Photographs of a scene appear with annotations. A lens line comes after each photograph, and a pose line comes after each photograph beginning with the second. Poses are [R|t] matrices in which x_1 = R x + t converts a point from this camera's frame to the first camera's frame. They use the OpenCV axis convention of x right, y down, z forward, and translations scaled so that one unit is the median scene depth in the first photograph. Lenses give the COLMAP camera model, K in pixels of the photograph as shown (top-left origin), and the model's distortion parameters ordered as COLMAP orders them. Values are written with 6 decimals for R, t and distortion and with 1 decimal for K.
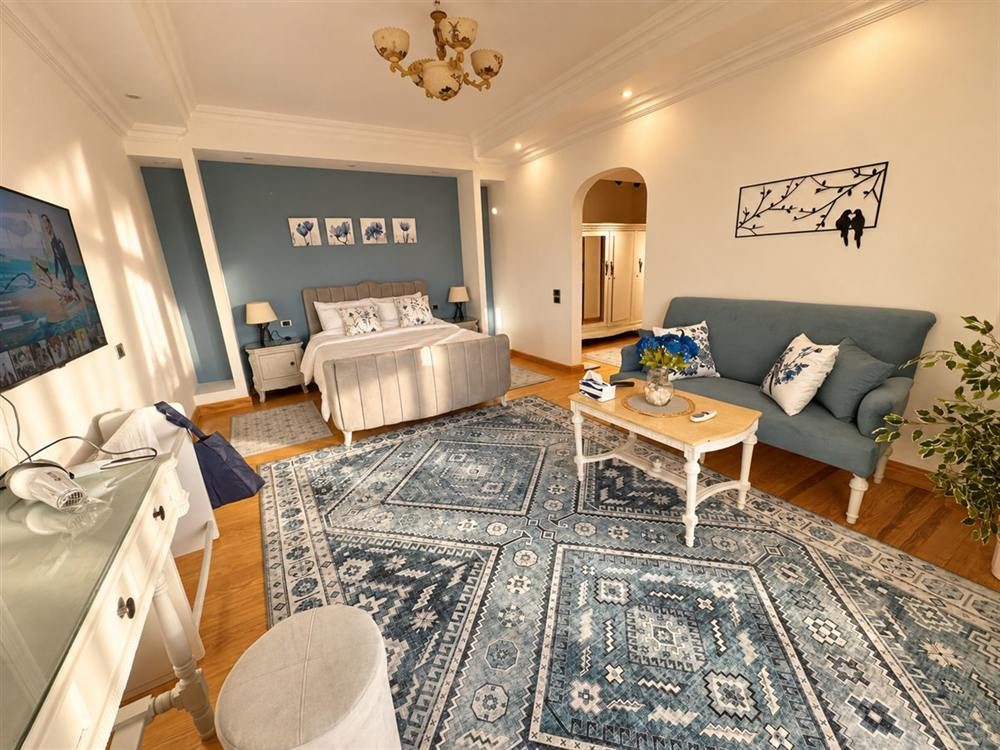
lens RADIAL K [[398.9, 0, 500.9], [0, 398.9, 372.3], [0, 0, 1]] dist [0.002259, 0.000011]
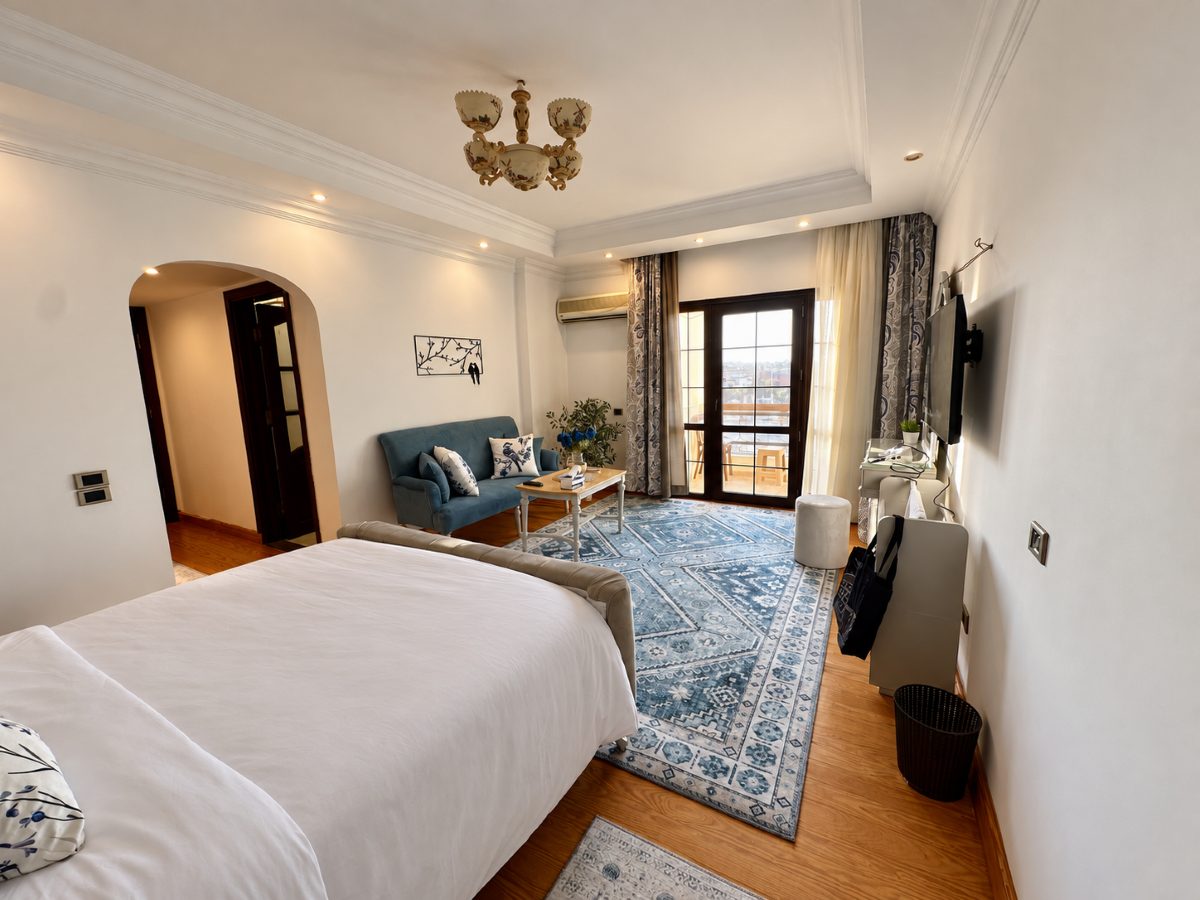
lens RADIAL K [[478.7, 0, 601.0], [0, 478.7, 446.7], [0, 0, 1]] dist [0.002259, 0.000011]
pose [[-0.478247, -0.071111, 0.875341, -1.151382], [0.290506, 0.927797, 0.234092, -0.396404], [-0.828786, 0.366246, -0.423058, 1.537264]]
